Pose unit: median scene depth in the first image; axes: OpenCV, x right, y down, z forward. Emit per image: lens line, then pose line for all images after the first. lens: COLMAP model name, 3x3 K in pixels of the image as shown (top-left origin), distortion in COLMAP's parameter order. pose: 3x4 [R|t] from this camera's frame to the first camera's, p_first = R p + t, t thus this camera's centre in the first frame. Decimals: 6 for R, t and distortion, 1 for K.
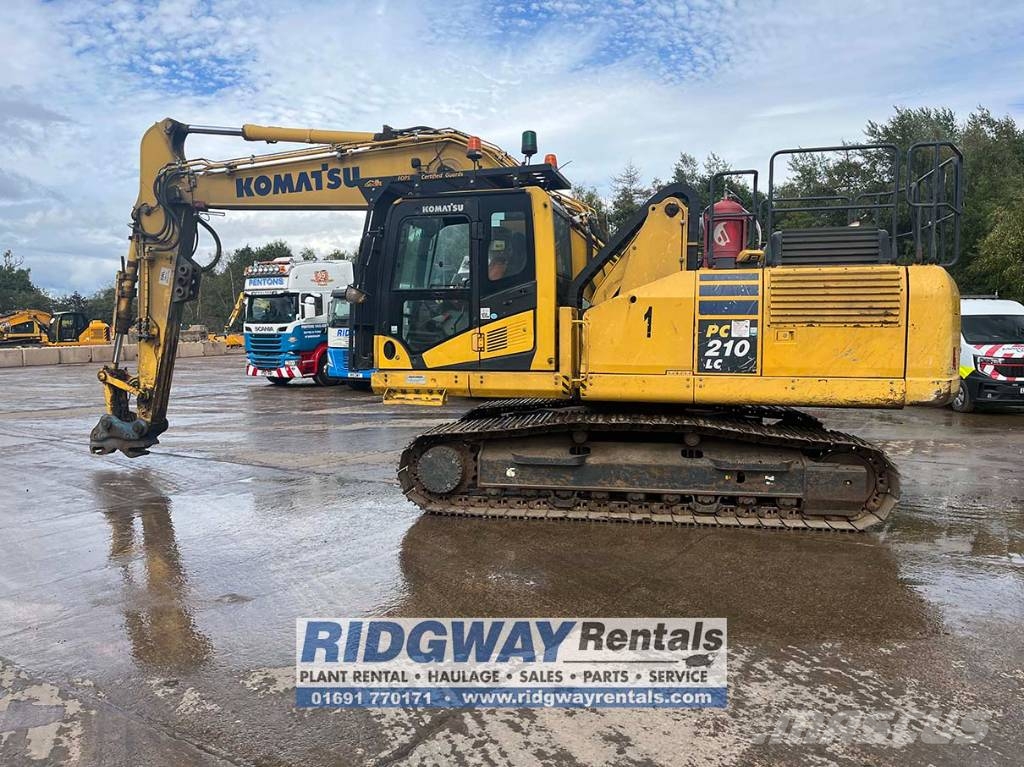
lens RADIAL K [[779.6, 0, 504.5], [0, 779.6, 384.2], [0, 0, 1]] dist [0.090950, -0.137274]
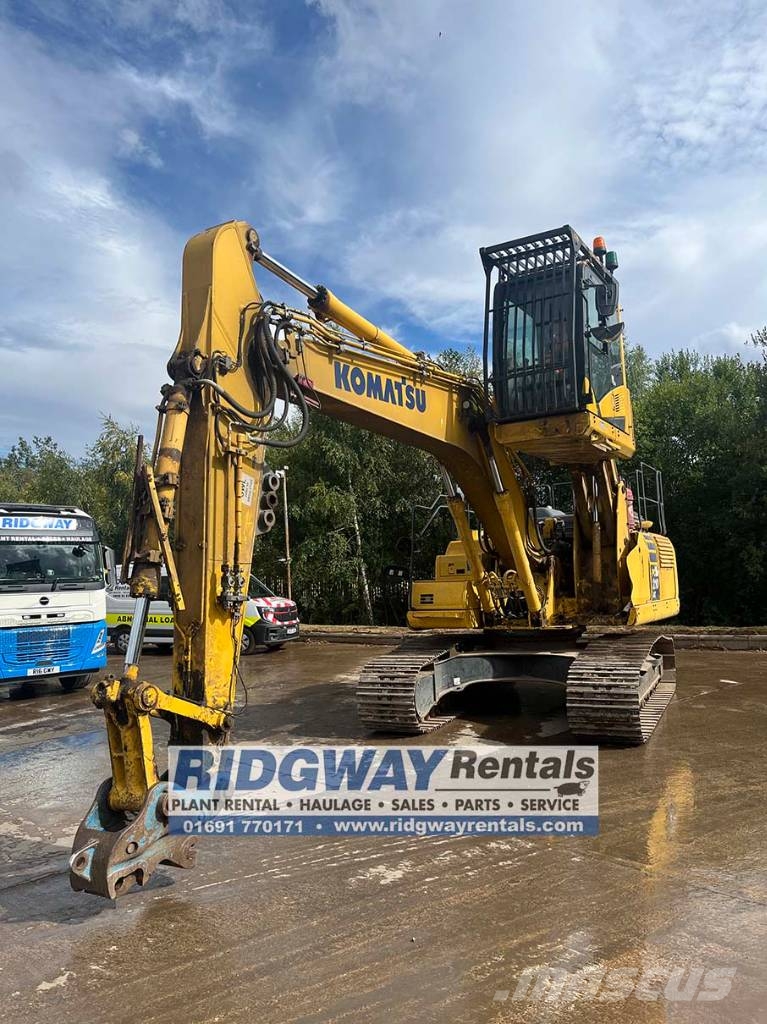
lens RADIAL K [[782.1, 0, 403.9], [0, 782.1, 515.0], [0, 0, 1]] dist [0.025617, -0.003691]
pose [[0.247851, 0.072436, 0.966086, -1.272310], [0.103018, 0.989577, -0.100626, -0.072596], [-0.963305, 0.124465, 0.237806, 1.052108]]
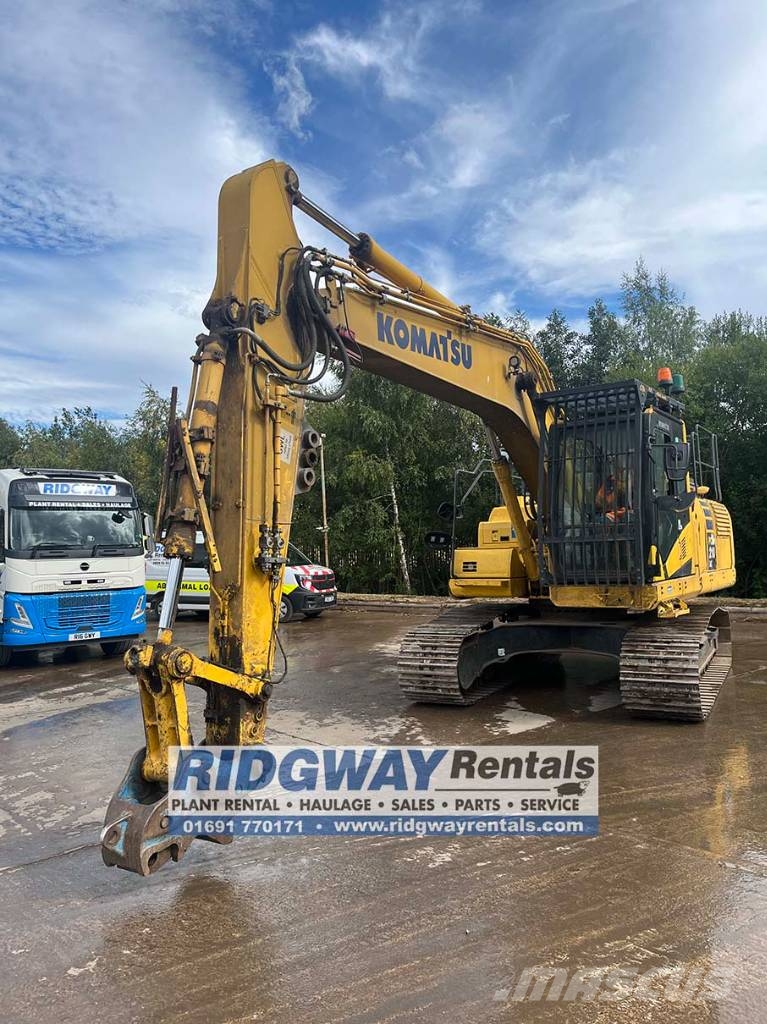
lens RADIAL K [[780.6, 0, 395.2], [0, 780.6, 497.0], [0, 0, 1]] dist [0.040201, -0.039262]
pose [[0.301992, 0.059203, 0.951470, -1.227629], [0.095452, 0.991176, -0.091969, -0.067429], [-0.948520, 0.118594, 0.293677, 1.075939]]
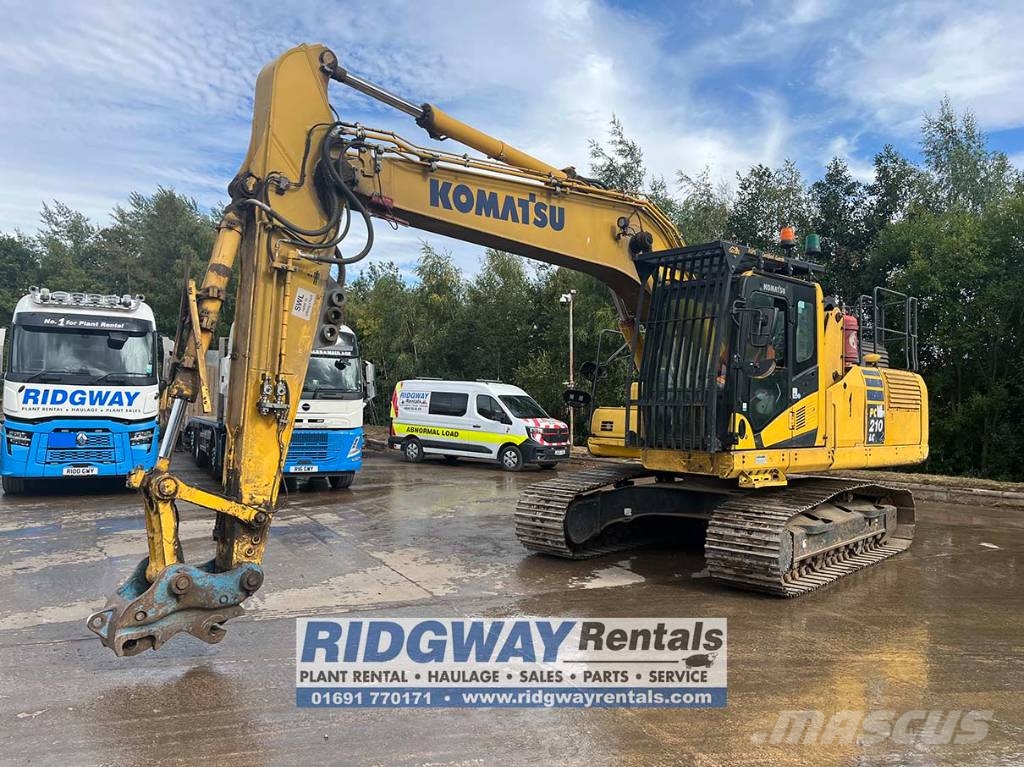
lens RADIAL K [[780.6, 0, 512.0], [0, 780.6, 383.5], [0, 0, 1]] dist [0.040201, -0.039262]
pose [[0.527364, 0.039038, 0.848742, -1.145265], [0.036384, 0.996990, -0.068463, -0.046461], [-0.848860, 0.066986, 0.524356, 0.787272]]
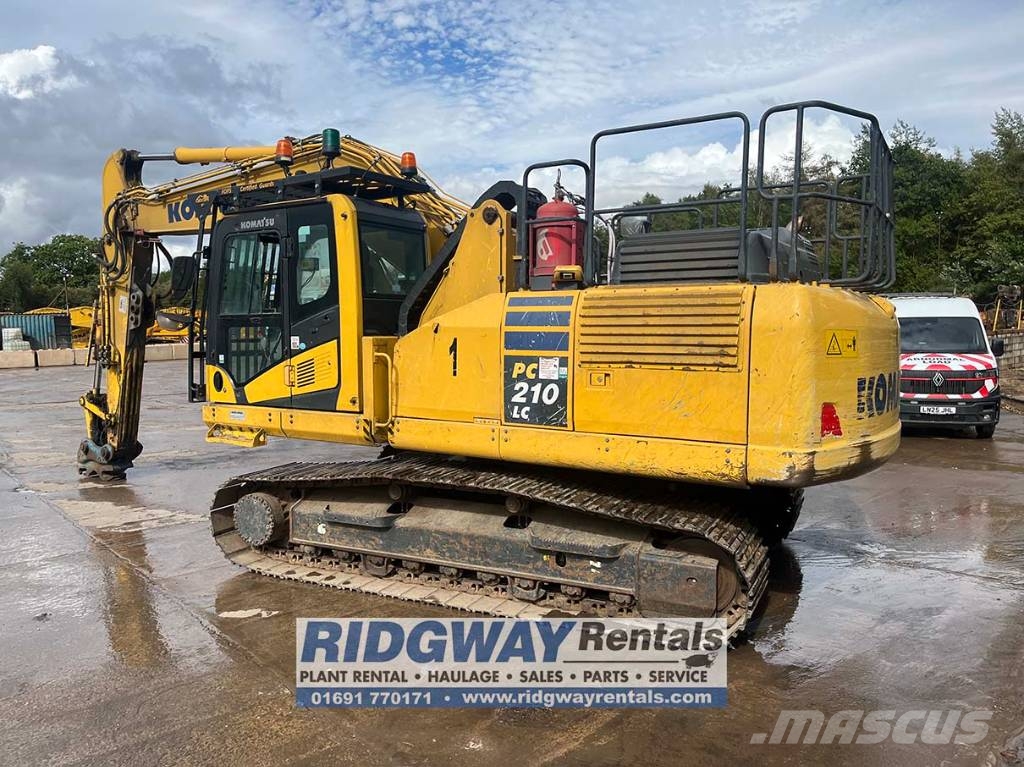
lens RADIAL K [[769.8, 0, 499.1], [0, 769.8, 383.5], [0, 0, 1]] dist [0.049214, -0.044851]
pose [[0.954273, 0.019916, -0.298272, 0.457770], [-0.017569, 0.999790, 0.010548, -0.060220], [0.298420, -0.004825, 0.954423, 0.255969]]
